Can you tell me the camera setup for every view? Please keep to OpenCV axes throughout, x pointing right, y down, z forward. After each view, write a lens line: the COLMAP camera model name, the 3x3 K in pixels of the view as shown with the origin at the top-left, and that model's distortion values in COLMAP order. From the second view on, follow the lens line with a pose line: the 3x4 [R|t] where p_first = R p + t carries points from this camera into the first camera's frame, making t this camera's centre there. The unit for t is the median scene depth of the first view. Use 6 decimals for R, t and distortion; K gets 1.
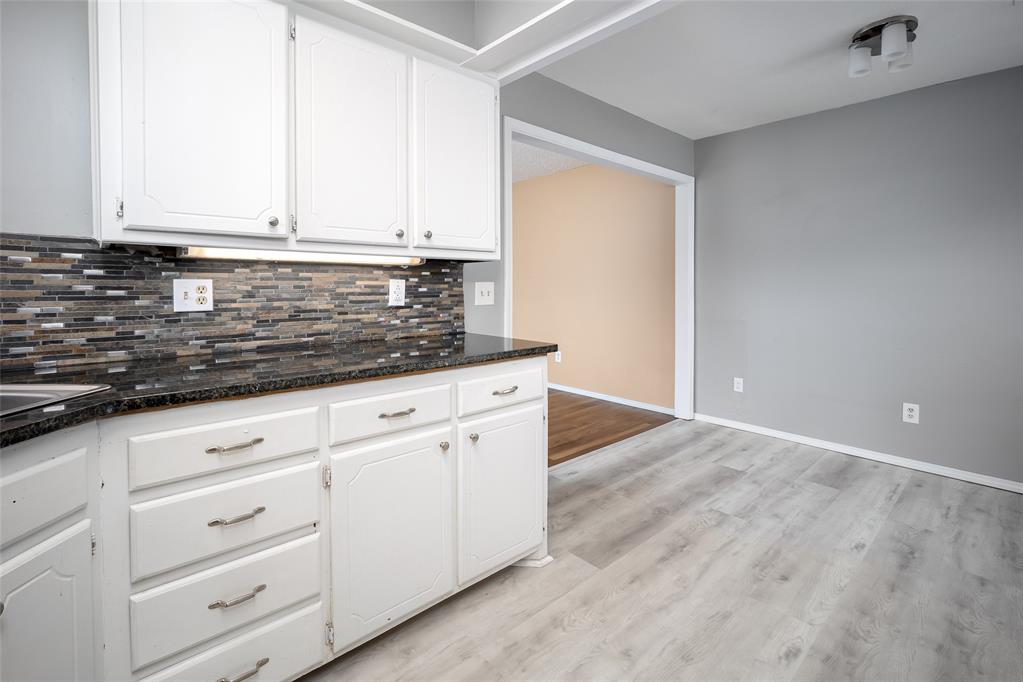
lens RADIAL K [[467.4, 0, 516.6], [0, 467.4, 294.8], [0, 0, 1]] dist [-0.004768, 0.000445]
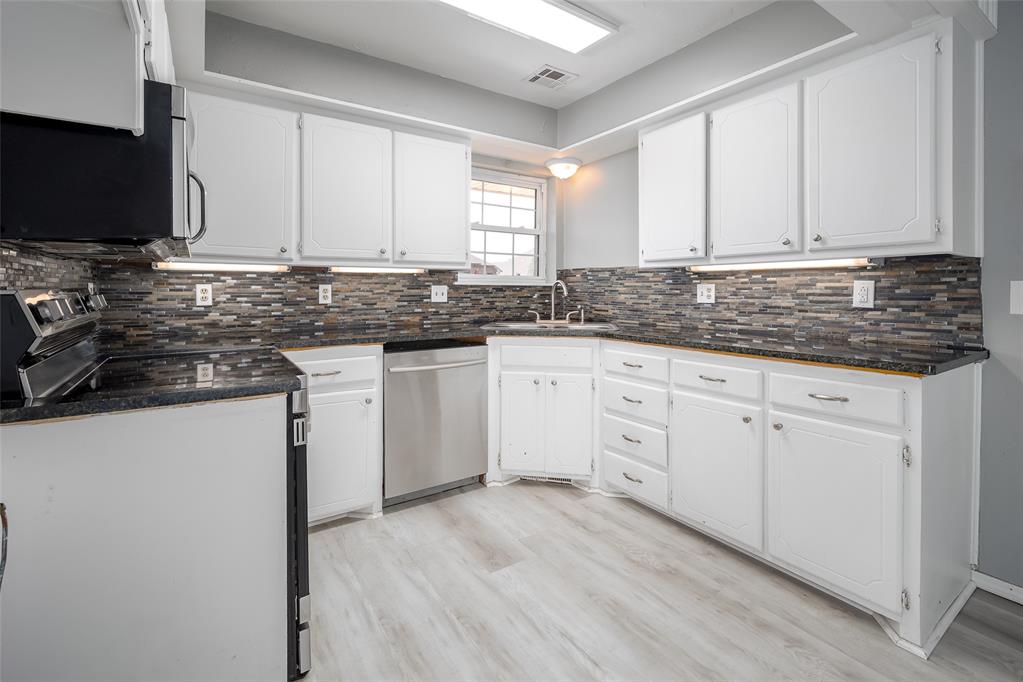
lens RADIAL K [[467.4, 0, 512.6], [0, 467.4, 290.1], [0, 0, 1]] dist [-0.004768, 0.000445]
pose [[-0.143870, -0.002339, -0.989594, 0.931948], [-0.020094, 0.999798, 0.000558, 0.001377], [0.989393, 0.019965, -0.143888, 0.470754]]
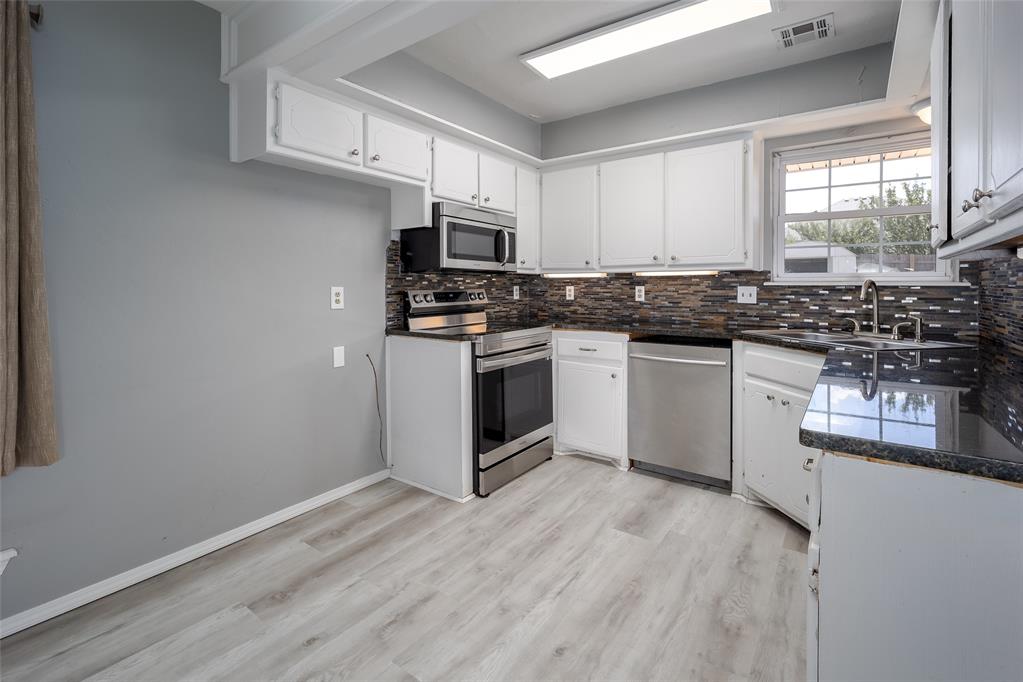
lens RADIAL K [[467.4, 0, 499.9], [0, 467.4, 290.6], [0, 0, 1]] dist [-0.004768, 0.000445]
pose [[-0.983776, -0.003503, -0.179367, 0.448605], [-0.008096, 0.999658, 0.024879, -0.026844], [0.179219, 0.025927, -0.983468, 1.401593]]
